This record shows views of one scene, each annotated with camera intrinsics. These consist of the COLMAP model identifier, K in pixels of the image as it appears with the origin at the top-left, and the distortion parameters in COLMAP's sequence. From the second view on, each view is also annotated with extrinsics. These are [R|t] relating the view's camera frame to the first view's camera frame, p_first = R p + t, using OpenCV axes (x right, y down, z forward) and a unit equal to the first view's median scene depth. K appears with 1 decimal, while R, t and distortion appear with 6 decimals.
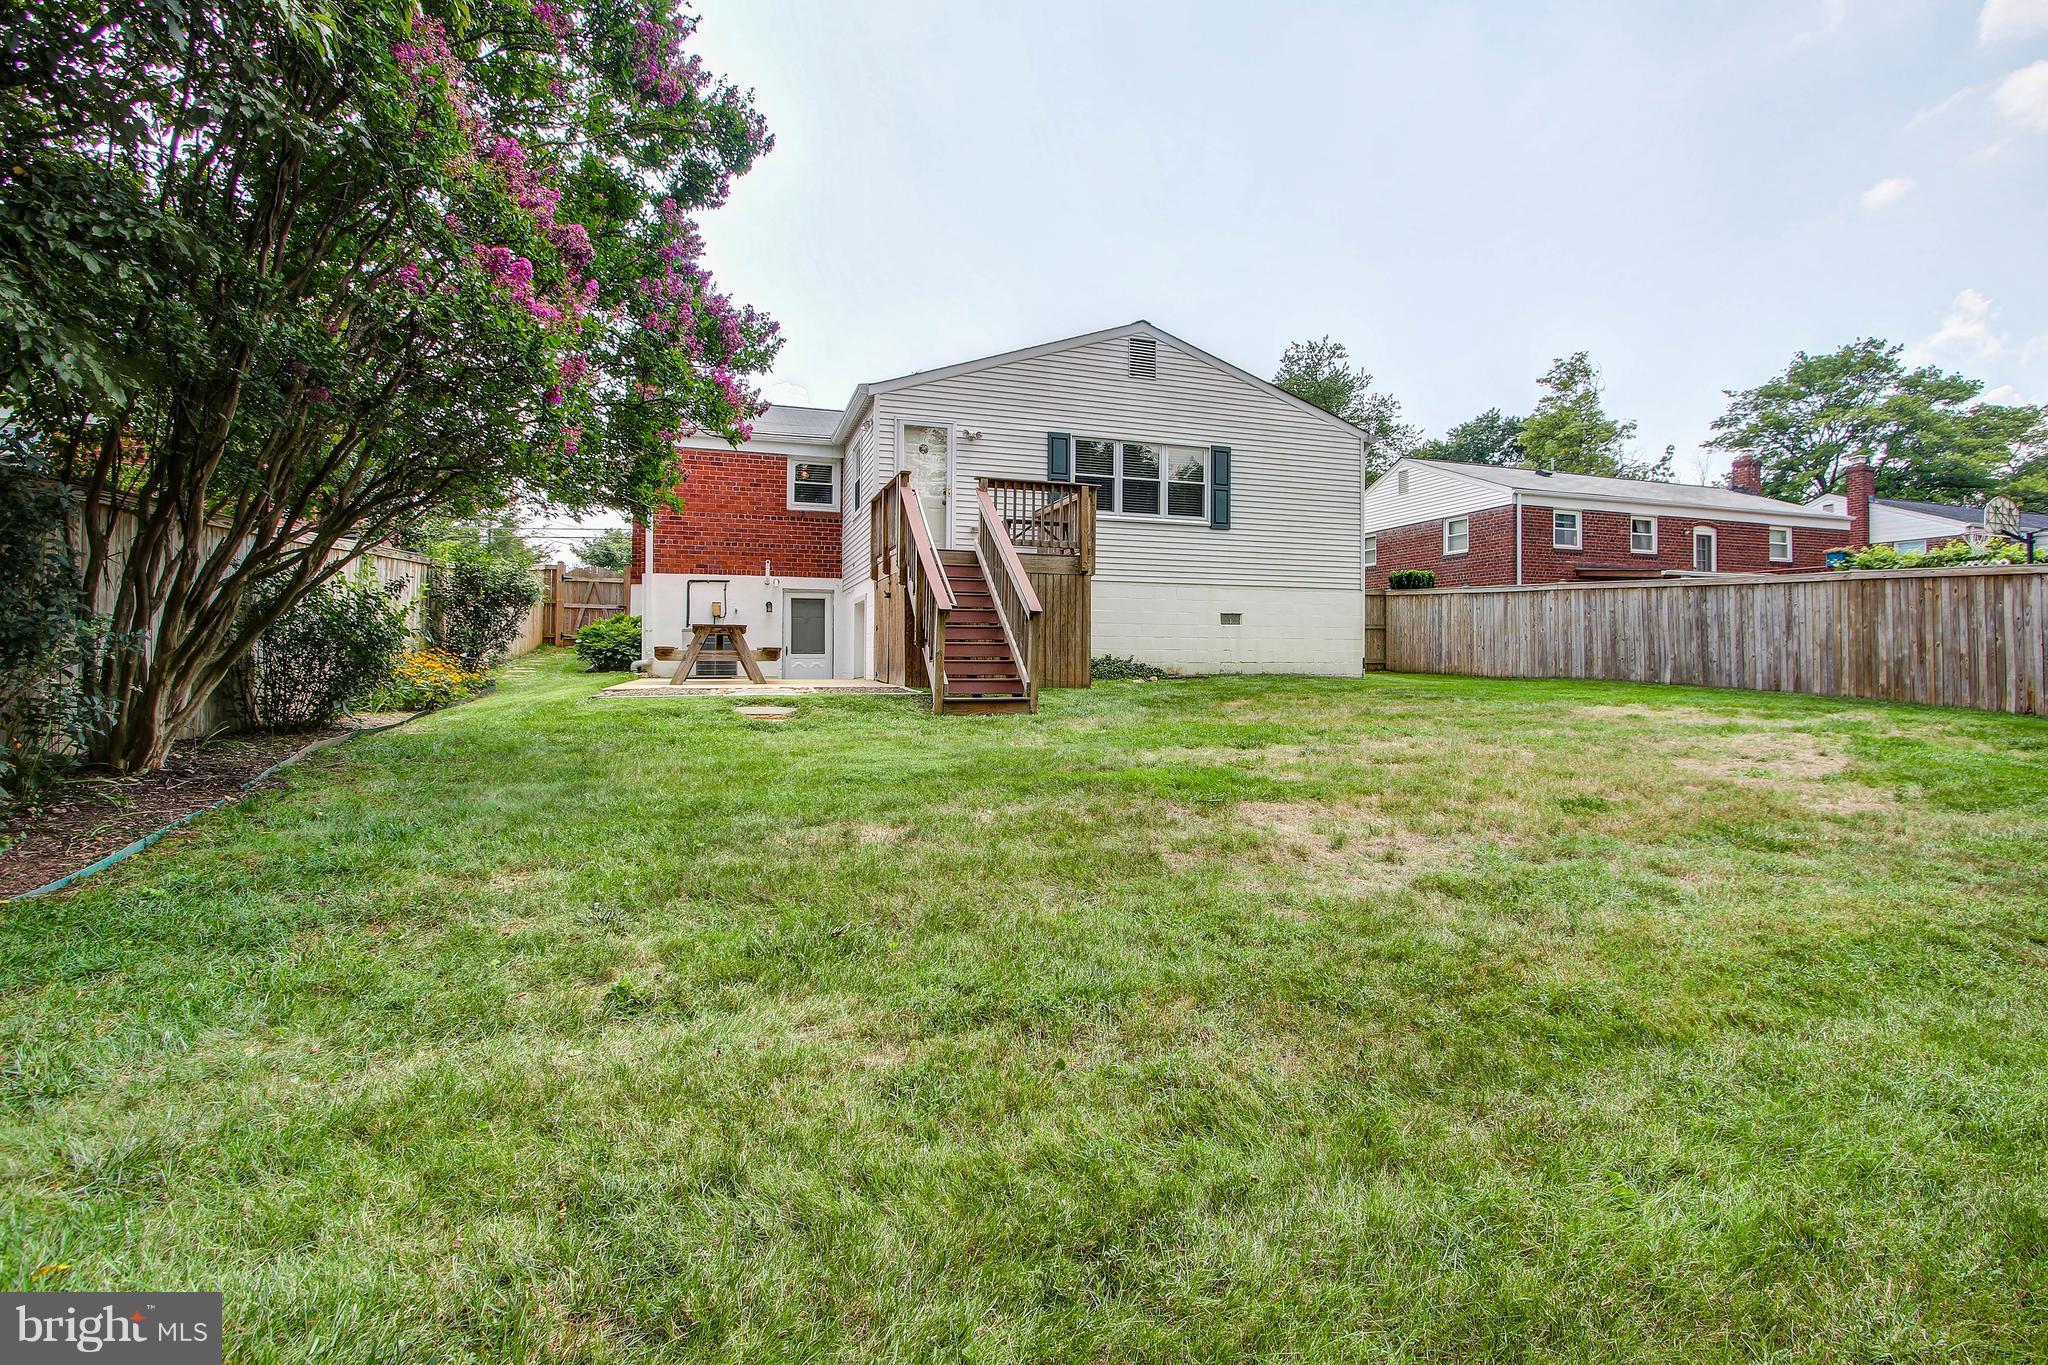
lens RADIAL K [[951.2, 0, 1039.8], [0, 951.2, 664.8], [0, 0, 1]] dist [-0.014743, 0.000129]
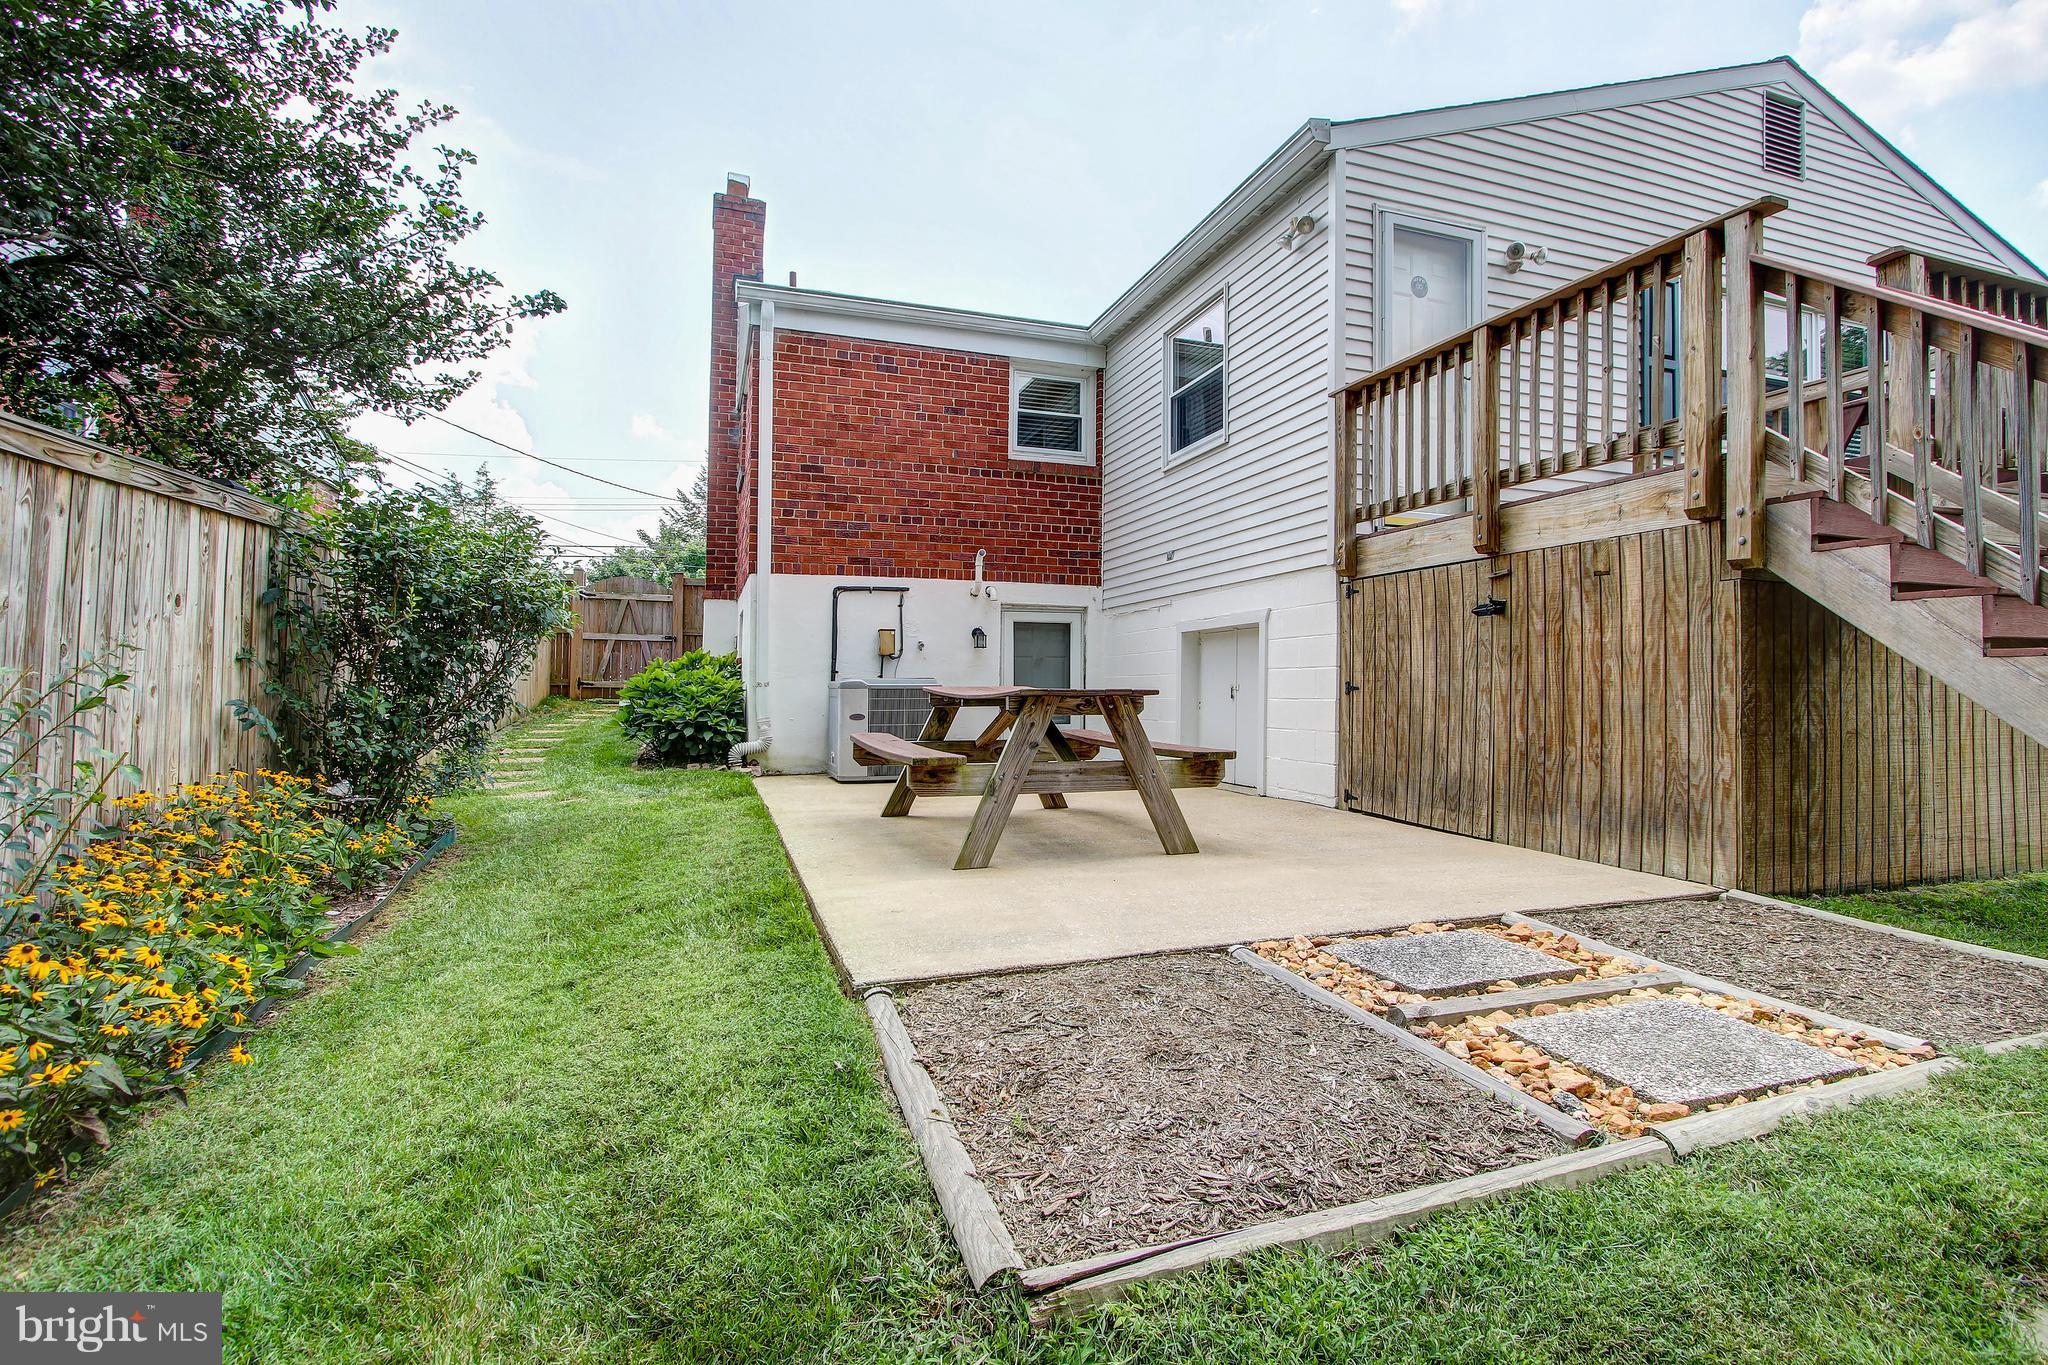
lens RADIAL K [[951.2, 0, 1022.2], [0, 951.2, 672.6], [0, 0, 1]] dist [-0.014743, 0.000129]
pose [[0.999938, -0.000865, -0.011122, -0.259162], [0.000604, 0.999725, -0.023422, -0.029549], [0.011139, 0.023414, 0.999664, 0.473488]]
